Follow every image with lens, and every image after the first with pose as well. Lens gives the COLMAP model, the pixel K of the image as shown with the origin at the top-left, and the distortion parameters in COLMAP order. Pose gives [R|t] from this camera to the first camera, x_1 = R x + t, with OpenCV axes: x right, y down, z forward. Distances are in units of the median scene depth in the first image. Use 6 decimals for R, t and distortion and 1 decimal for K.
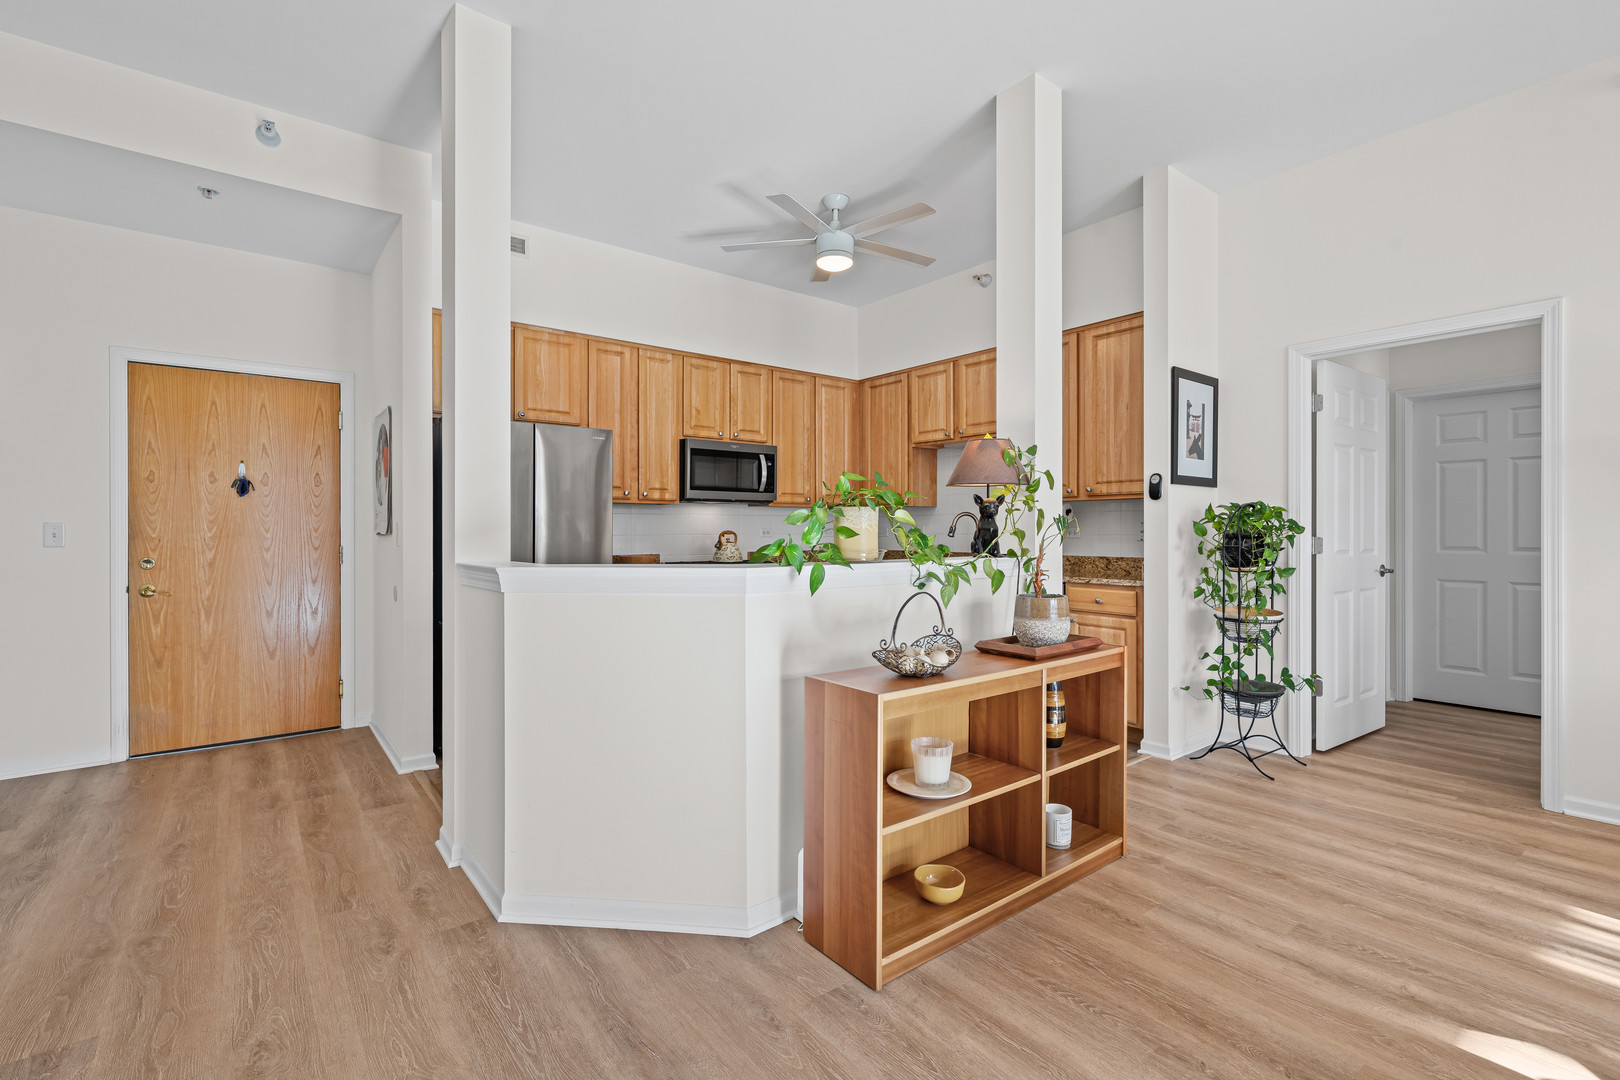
lens RADIAL K [[730.5, 0, 802.7], [0, 730.5, 528.0], [0, 0, 1]] dist [0.002609, 0.000072]
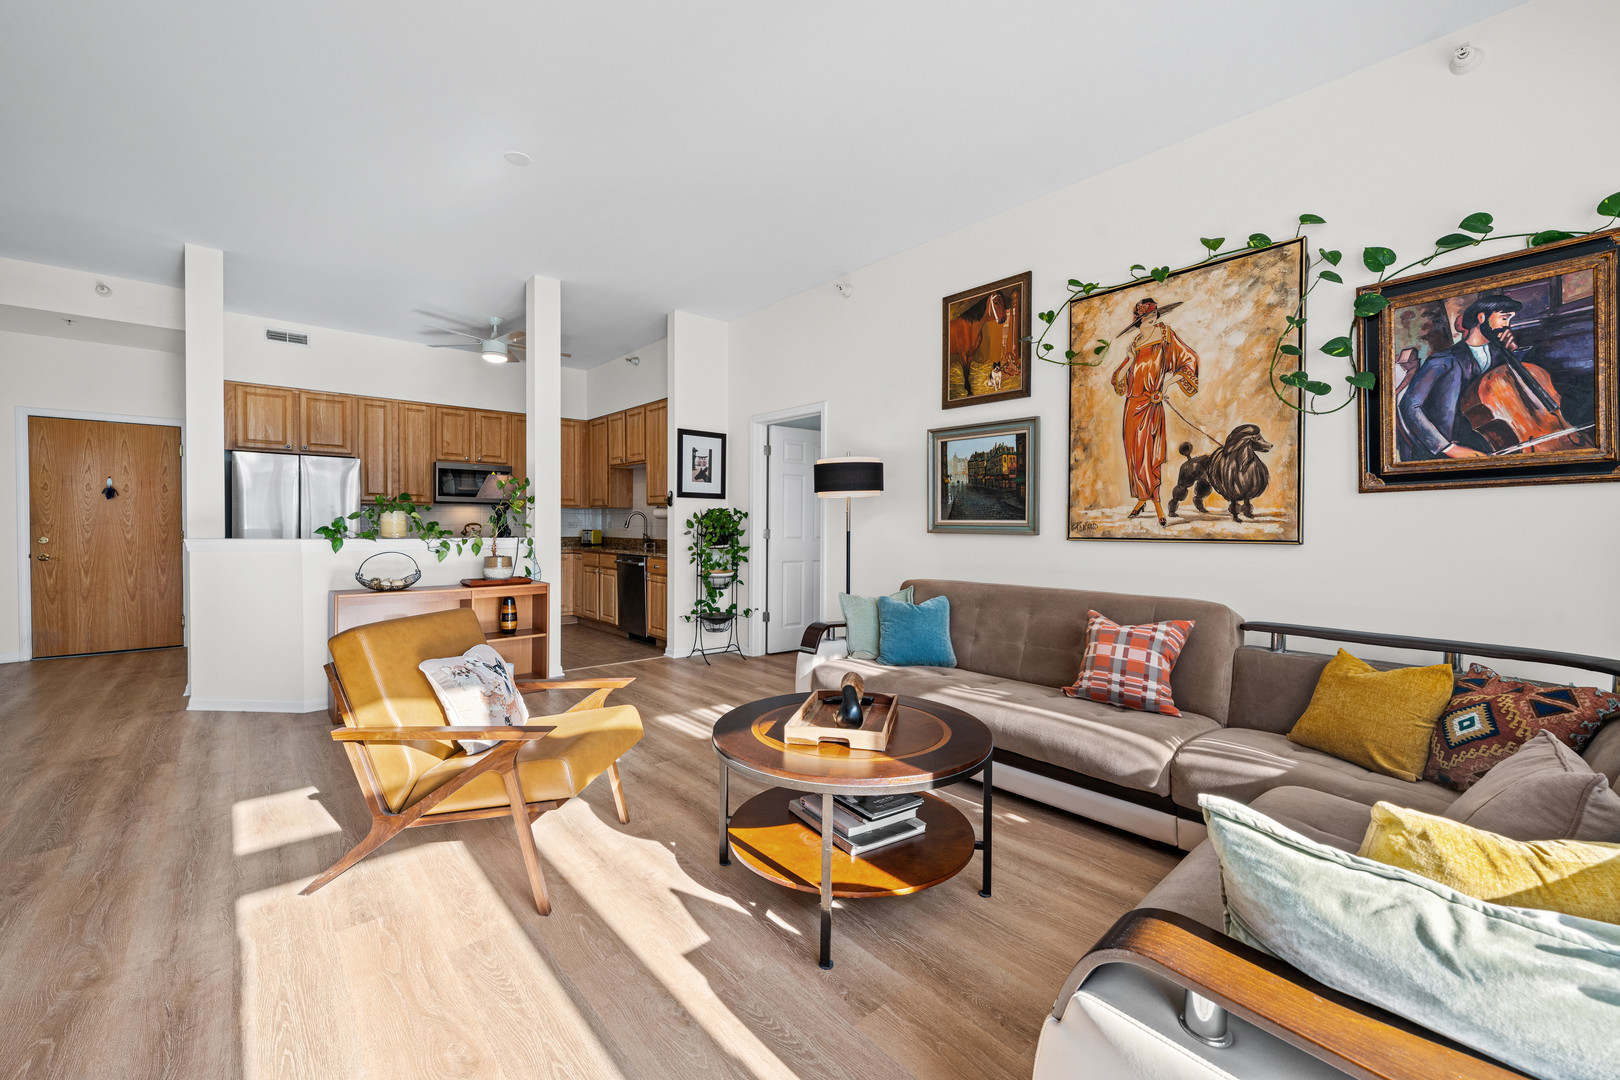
lens RADIAL K [[654.8, 0, 811.5], [0, 654.8, 533.2], [0, 0, 1]] dist [-0.004907, 0.000429]
pose [[0.998193, 0.006376, 0.059749, 0.637468], [-0.007401, 0.999829, 0.016945, -0.003802], [-0.059630, -0.017356, 0.998070, -0.480917]]
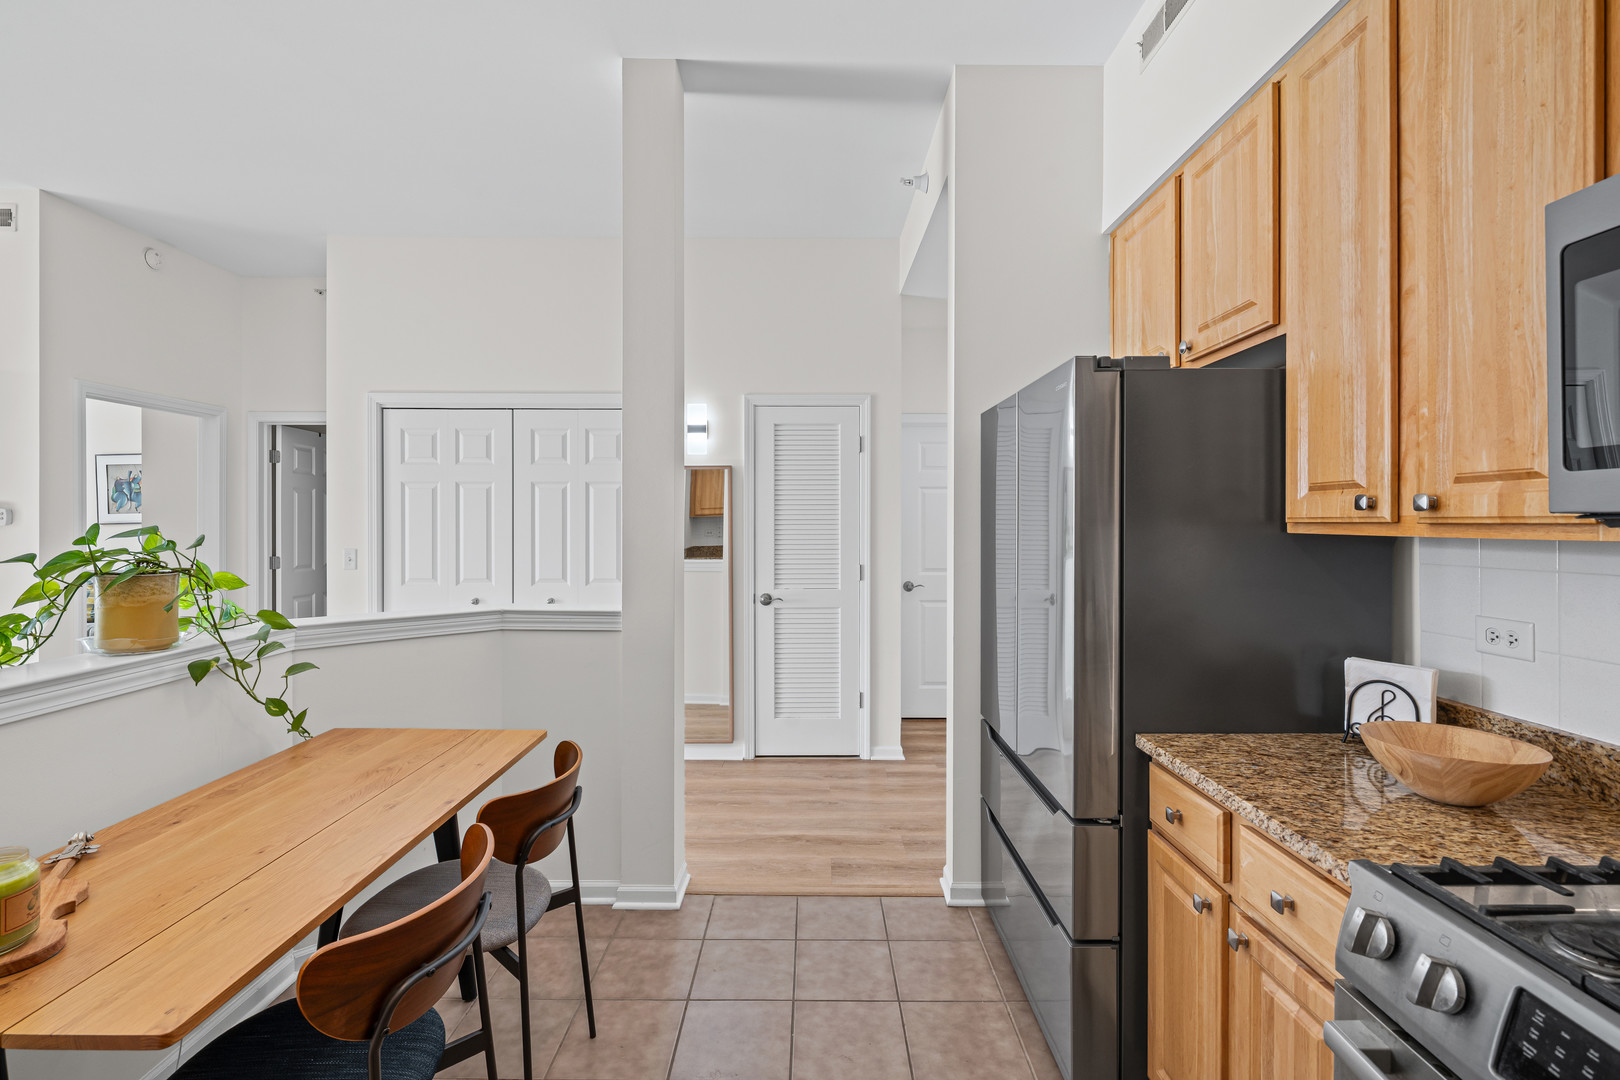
lens RADIAL K [[730.5, 0, 810.3], [0, 730.5, 525.8], [0, 0, 1]] dist [0.002609, 0.000072]
pose [[-0.617119, 0.003653, -0.786861, 0.134474], [-0.000167, 0.999989, 0.004774, -0.045753], [0.786870, 0.003078, -0.617111, 1.135849]]
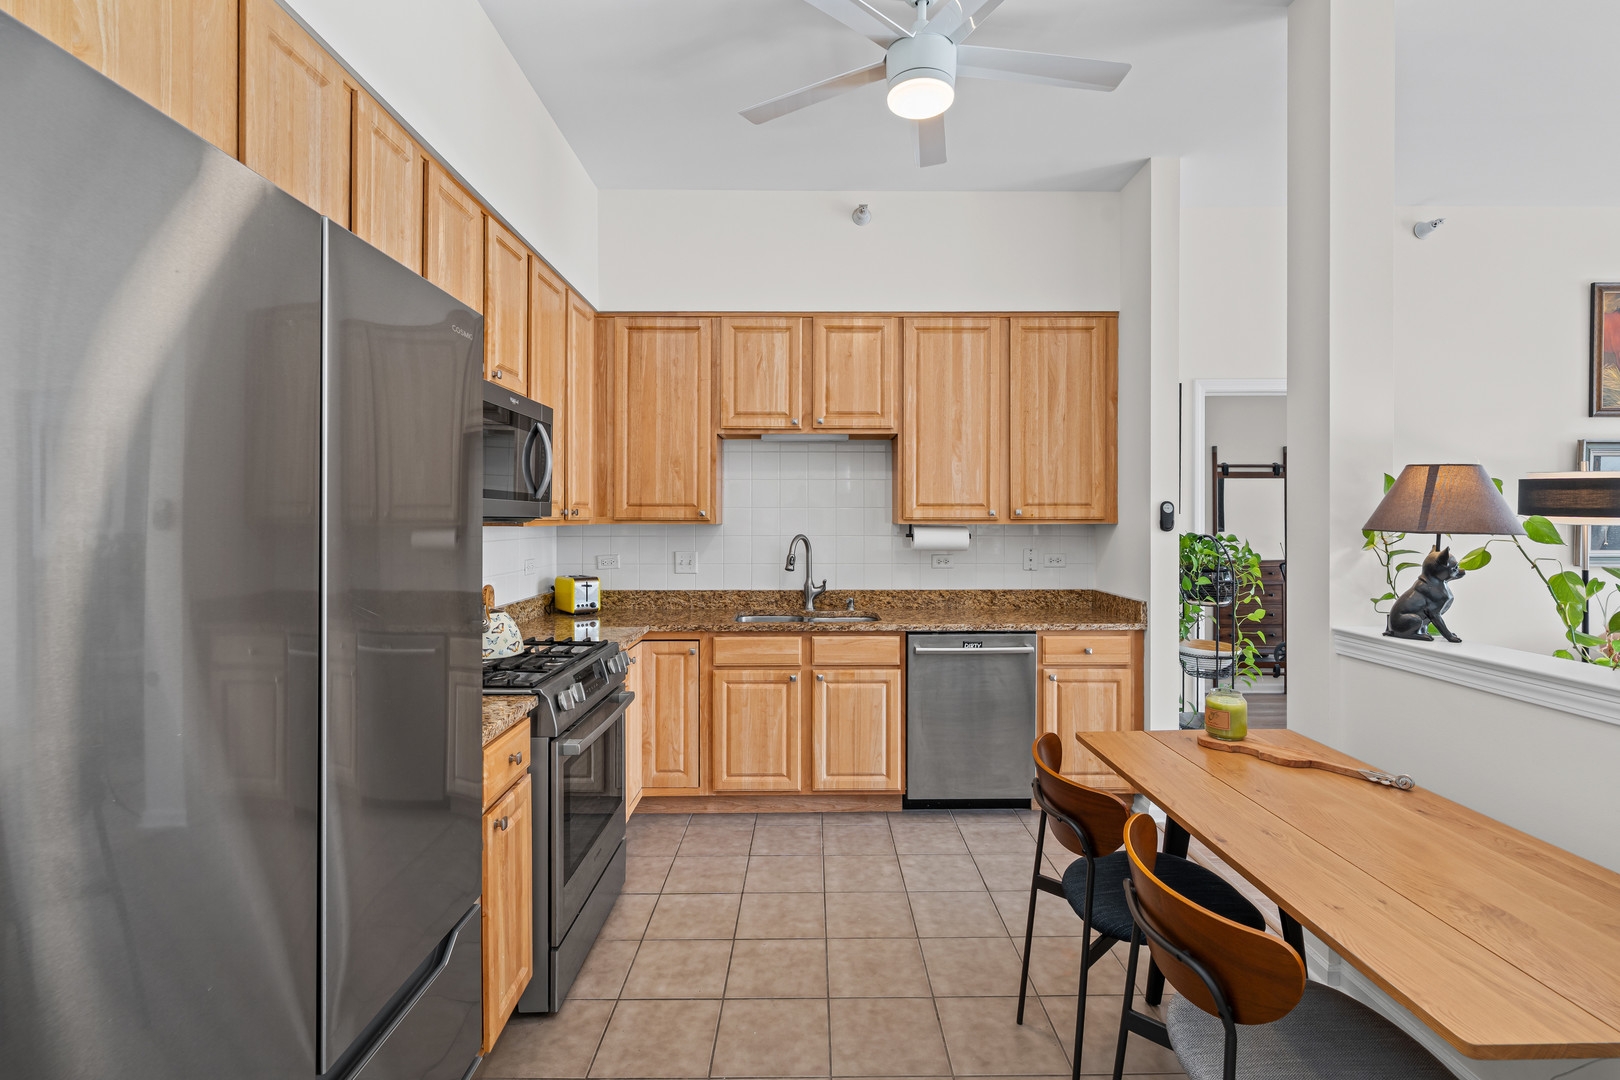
lens RADIAL K [[730.5, 0, 814.0], [0, 730.5, 522.3], [0, 0, 1]] dist [0.002609, 0.000072]
pose [[0.613295, 0.000036, 0.789854, -0.415225], [-0.002813, 0.999994, 0.002139, -0.043983], [-0.789849, -0.003534, 0.613292, 0.702286]]
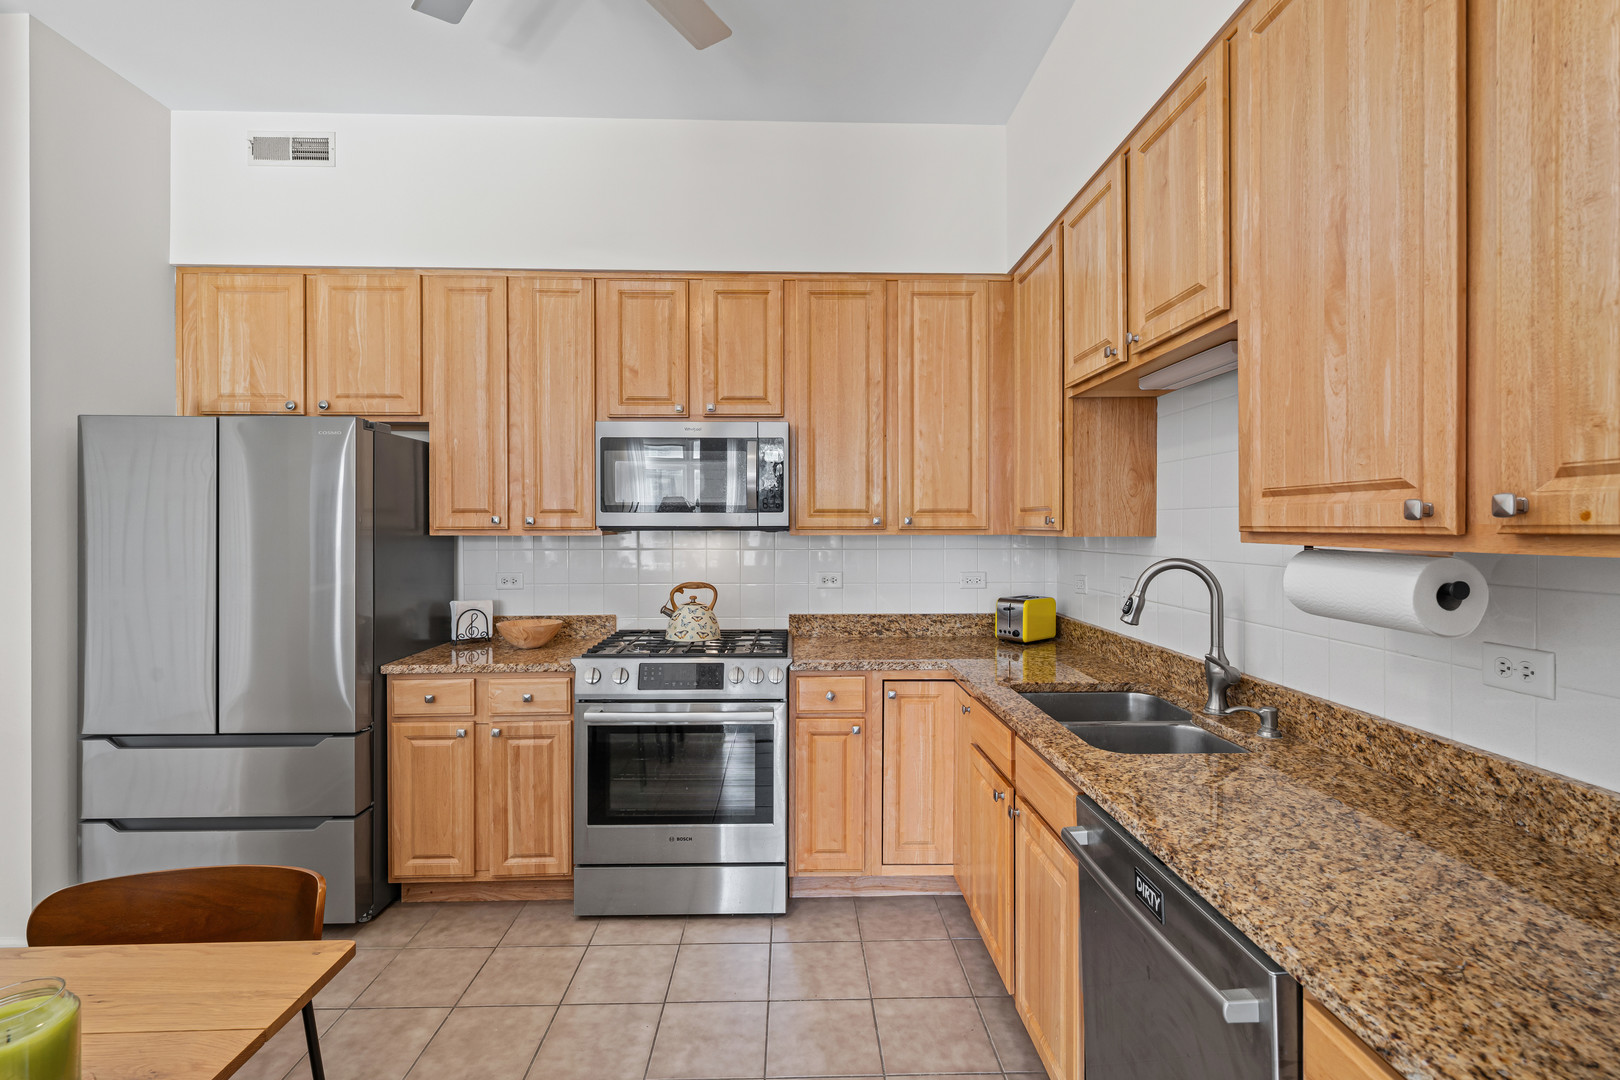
lens RADIAL K [[730.5, 0, 812.1], [0, 730.5, 529.3], [0, 0, 1]] dist [0.002609, 0.000072]
pose [[0.808314, 0.002267, -0.588747, 0.368168], [0.001576, 0.999981, 0.006014, -0.049190], [0.588749, -0.005789, 0.808295, 0.750993]]
